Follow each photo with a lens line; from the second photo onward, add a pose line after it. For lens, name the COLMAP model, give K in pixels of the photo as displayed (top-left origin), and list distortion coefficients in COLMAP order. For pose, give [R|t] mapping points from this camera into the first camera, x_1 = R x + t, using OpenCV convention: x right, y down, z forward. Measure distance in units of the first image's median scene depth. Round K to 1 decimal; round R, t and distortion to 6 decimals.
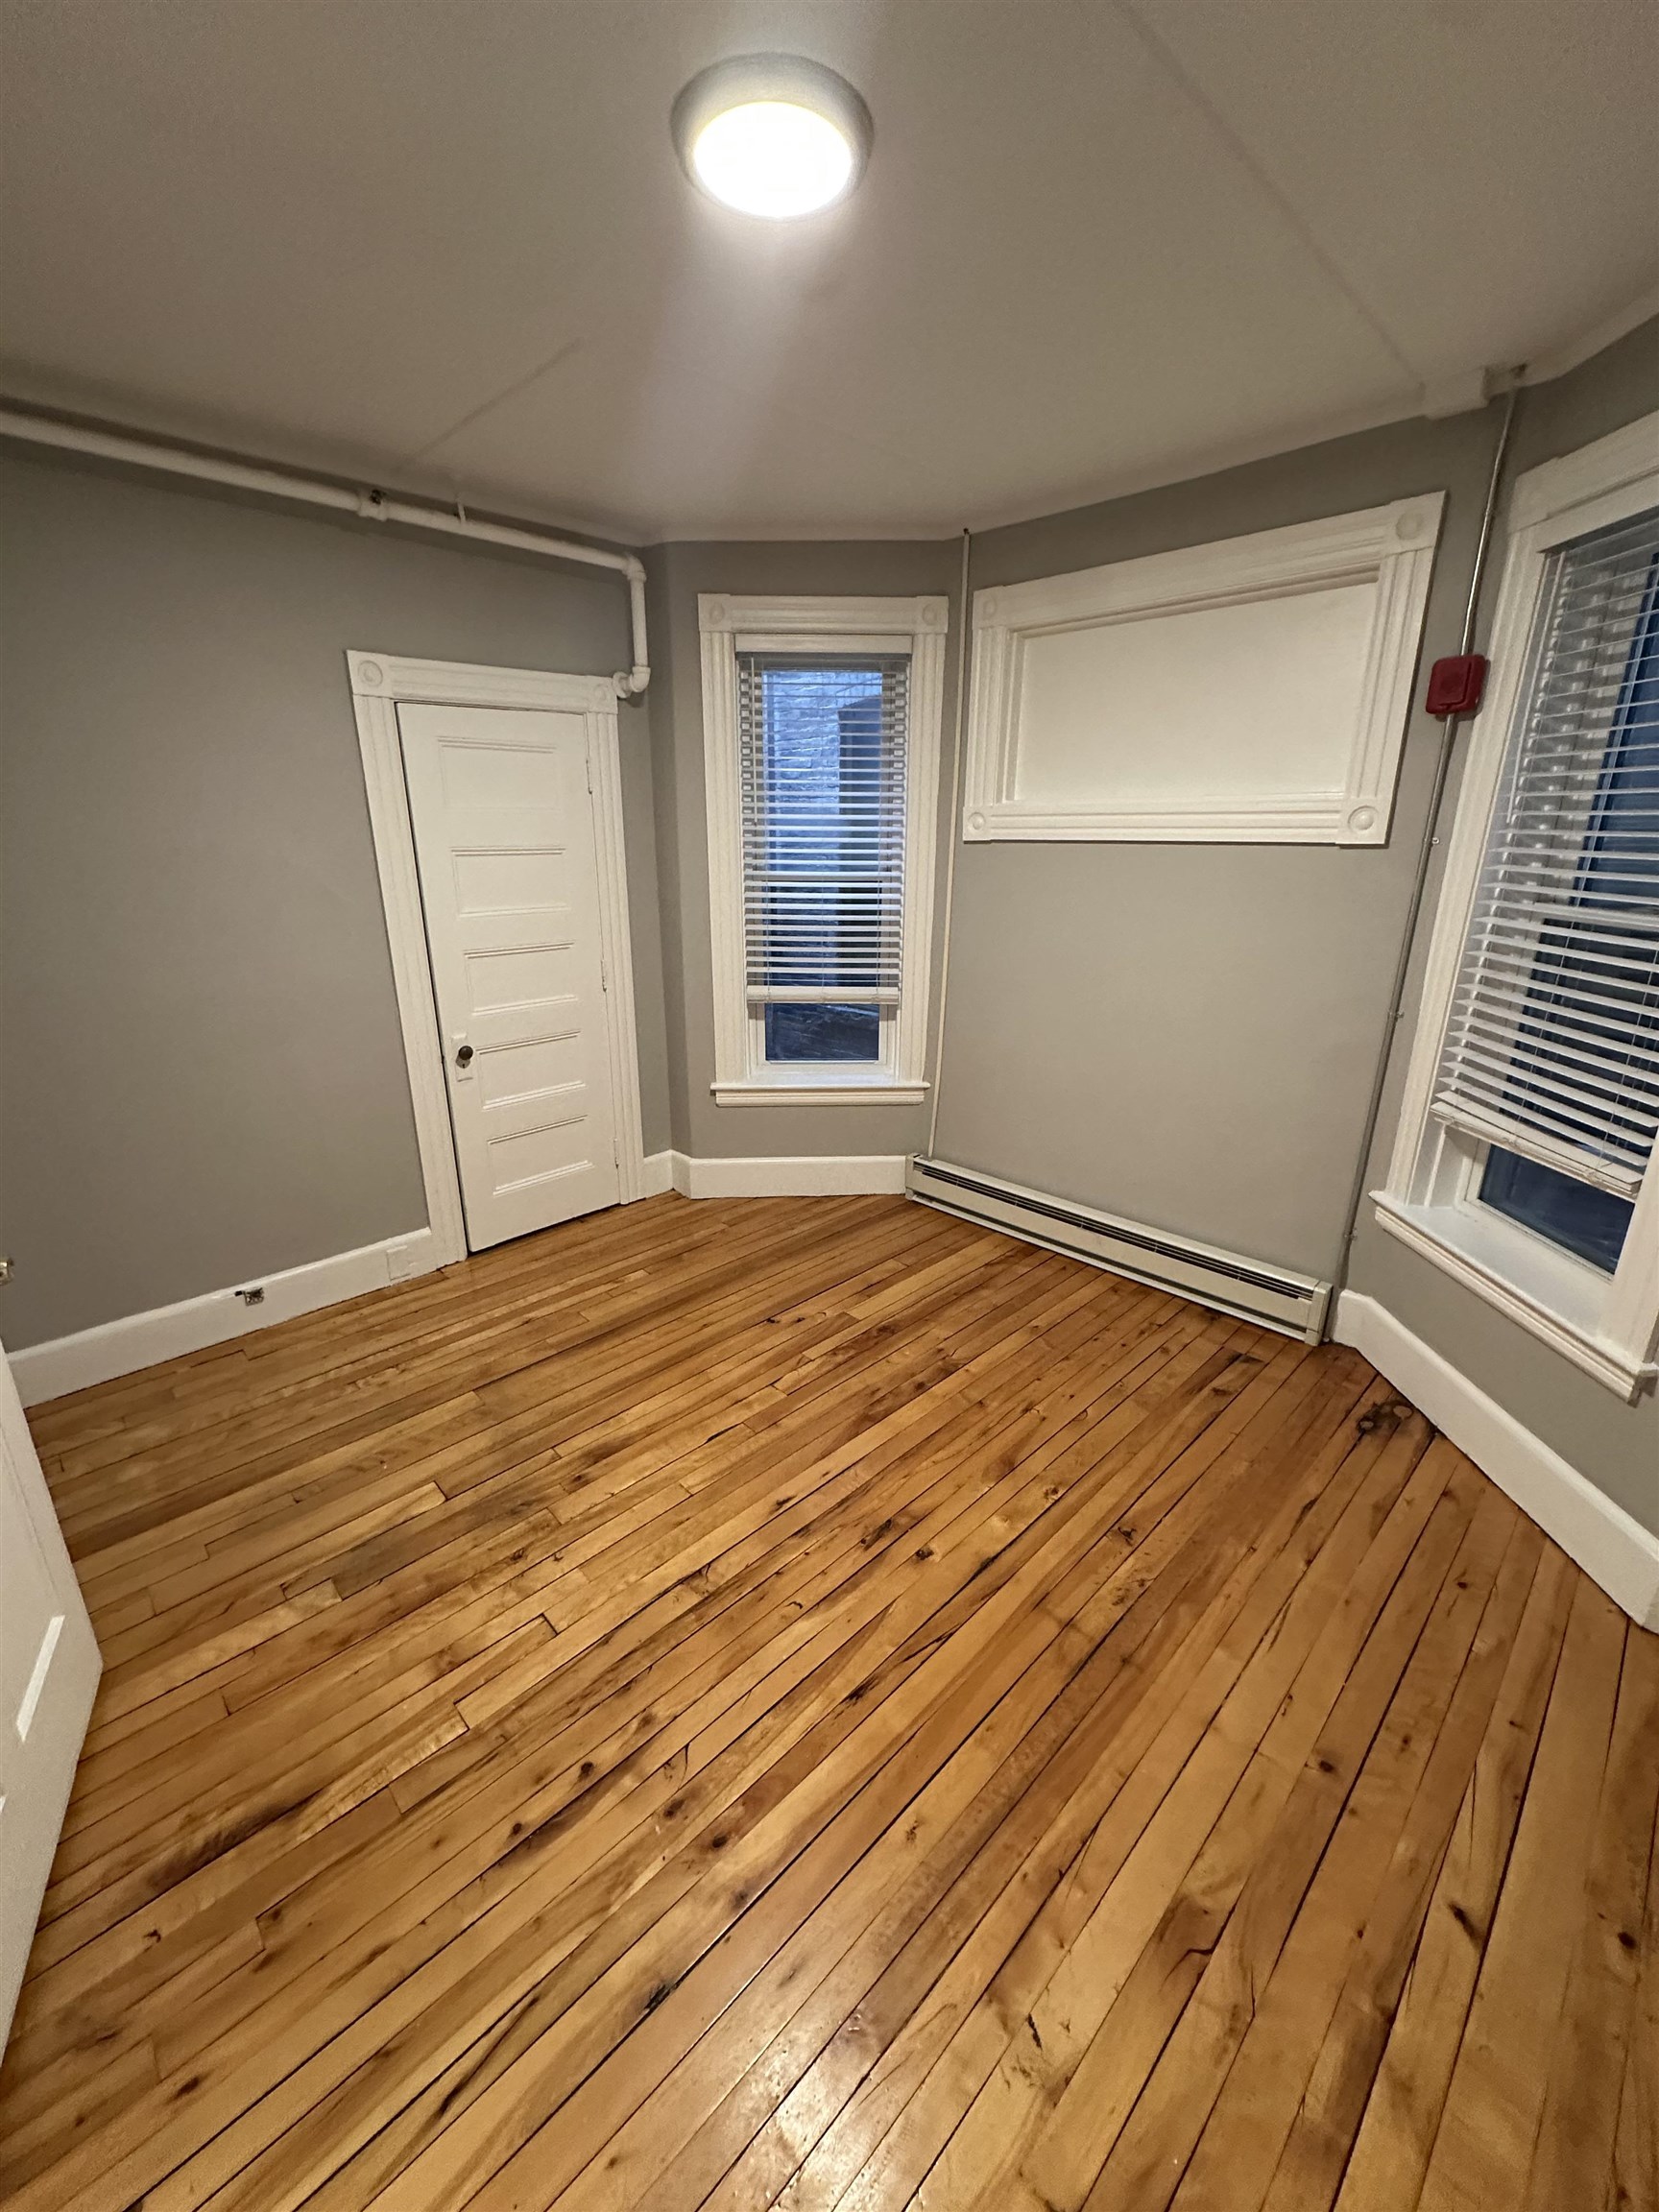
lens RADIAL K [[872.9, 0, 829.5], [0, 872.9, 1106.0], [0, 0, 1]] dist [-0.000285, 0.000206]
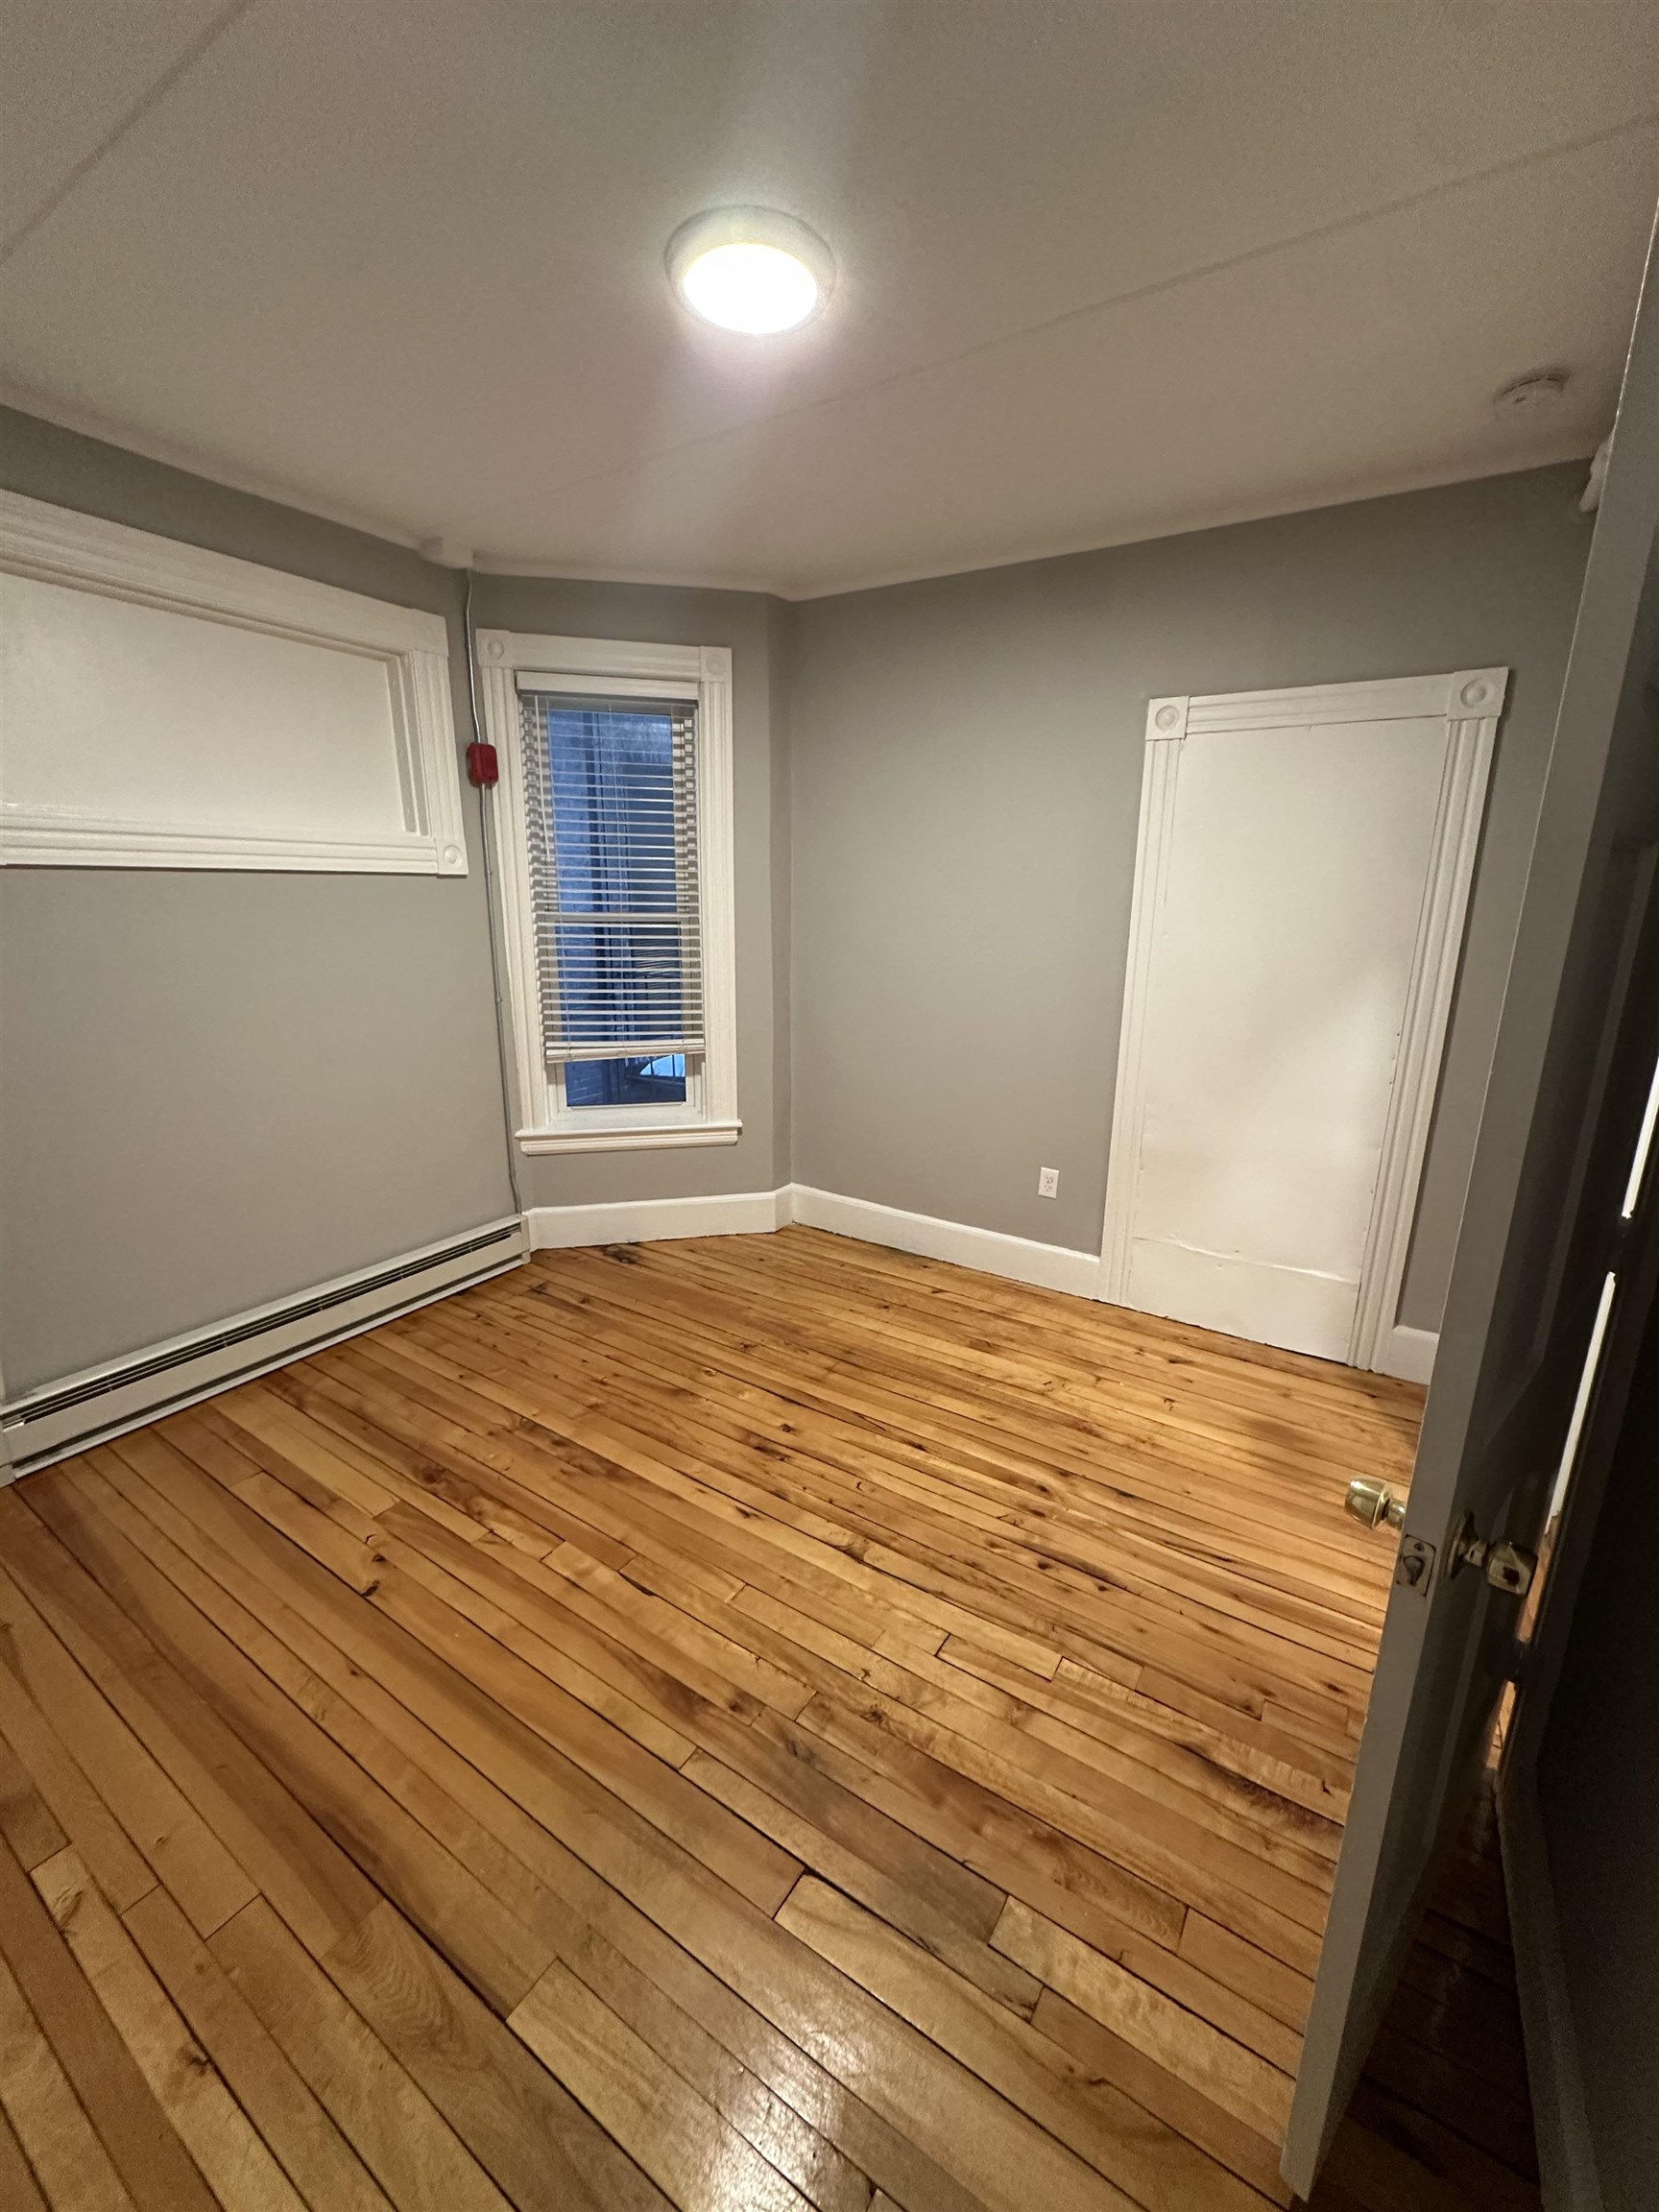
lens RADIAL K [[872.9, 0, 829.5], [0, 872.9, 1106.0], [0, 0, 1]] dist [-0.000285, 0.000206]
pose [[-0.208070, -0.238376, 0.948622, -0.918876], [0.286679, 0.912394, 0.292152, -0.240086], [-0.935159, 0.332738, -0.121504, 0.880876]]
